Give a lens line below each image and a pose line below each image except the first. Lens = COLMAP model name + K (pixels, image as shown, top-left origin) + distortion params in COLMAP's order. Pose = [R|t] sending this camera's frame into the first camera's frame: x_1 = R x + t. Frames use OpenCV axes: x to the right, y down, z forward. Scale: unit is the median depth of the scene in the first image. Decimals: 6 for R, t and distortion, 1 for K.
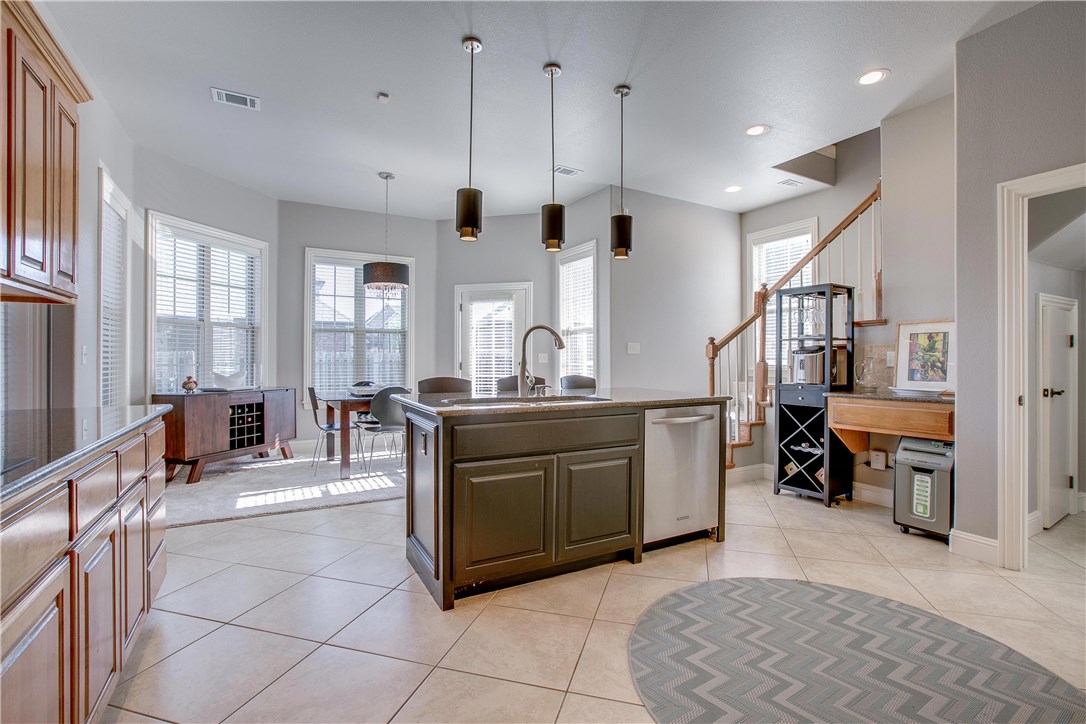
lens RADIAL K [[505.7, 0, 544.2], [0, 505.7, 359.0], [0, 0, 1]] dist [-0.026384, 0.007997]
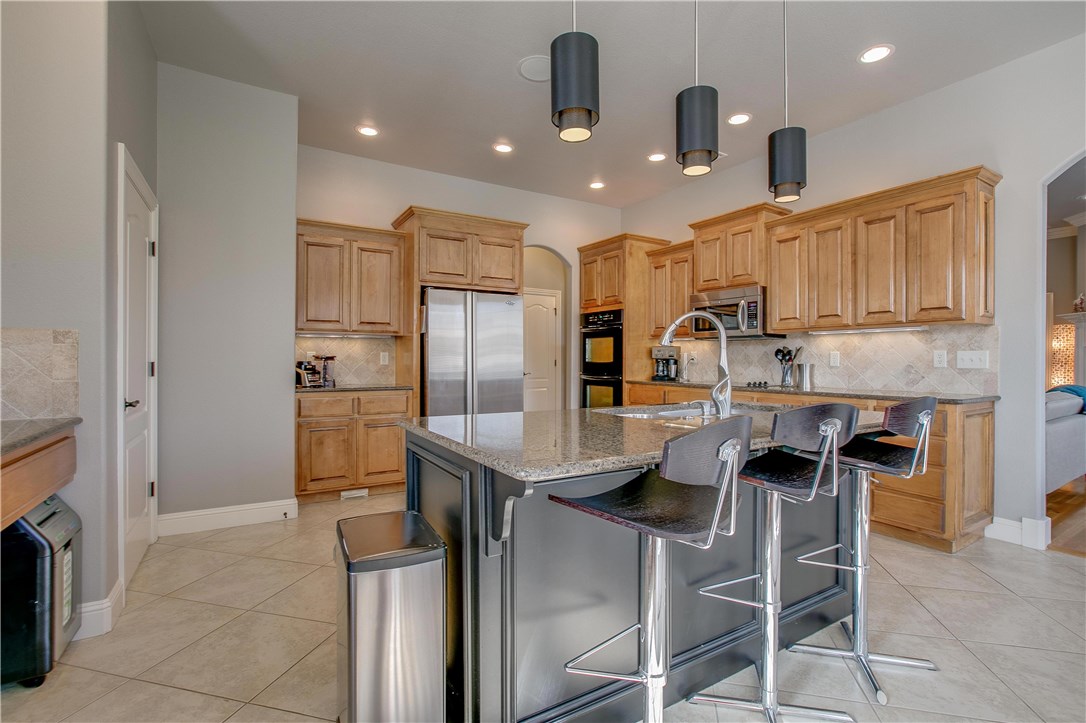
lens RADIAL K [[490.2, 0, 544.7], [0, 490.2, 359.0], [0, 0, 1]] dist [-0.041962, 0.017163]
pose [[-0.999427, -0.006309, -0.033251, 0.184784], [-0.006289, 0.999980, -0.000709, 0.000239], [0.033255, -0.000500, -0.999447, 1.371908]]
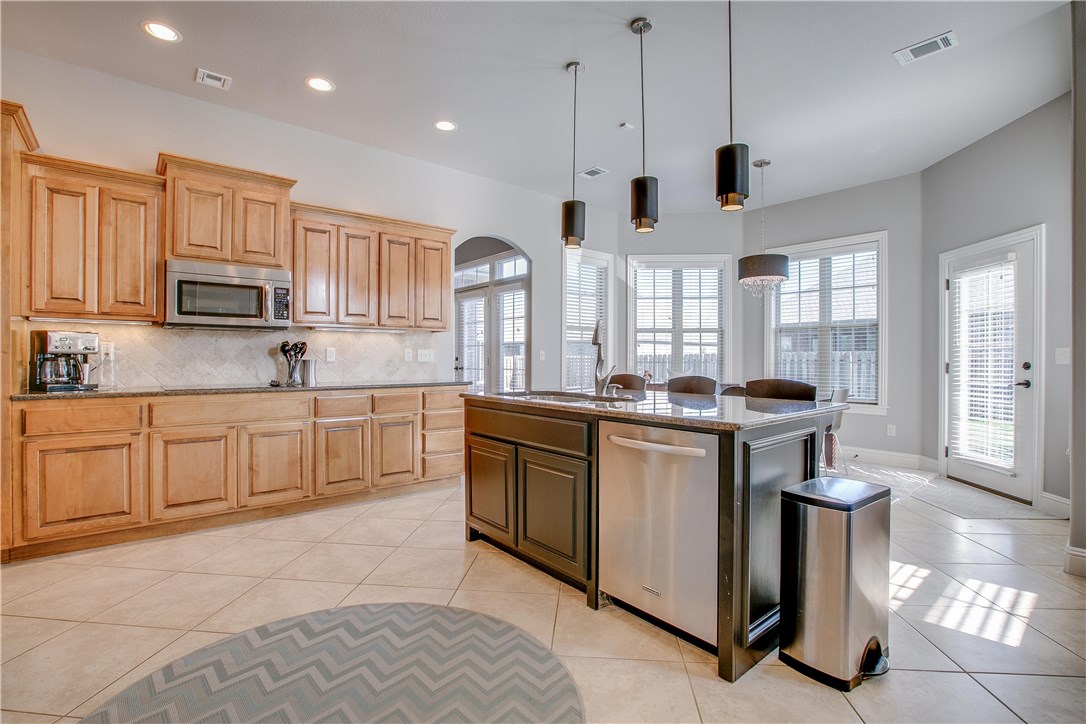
lens RADIAL K [[505.7, 0, 544.2], [0, 505.7, 359.0], [0, 0, 1]] dist [-0.026384, 0.007997]
pose [[0.184530, 0.001372, -0.982826, 0.753323], [-0.002799, 0.999996, 0.000870, 0.003528], [0.982823, 0.002590, 0.184533, 0.600939]]
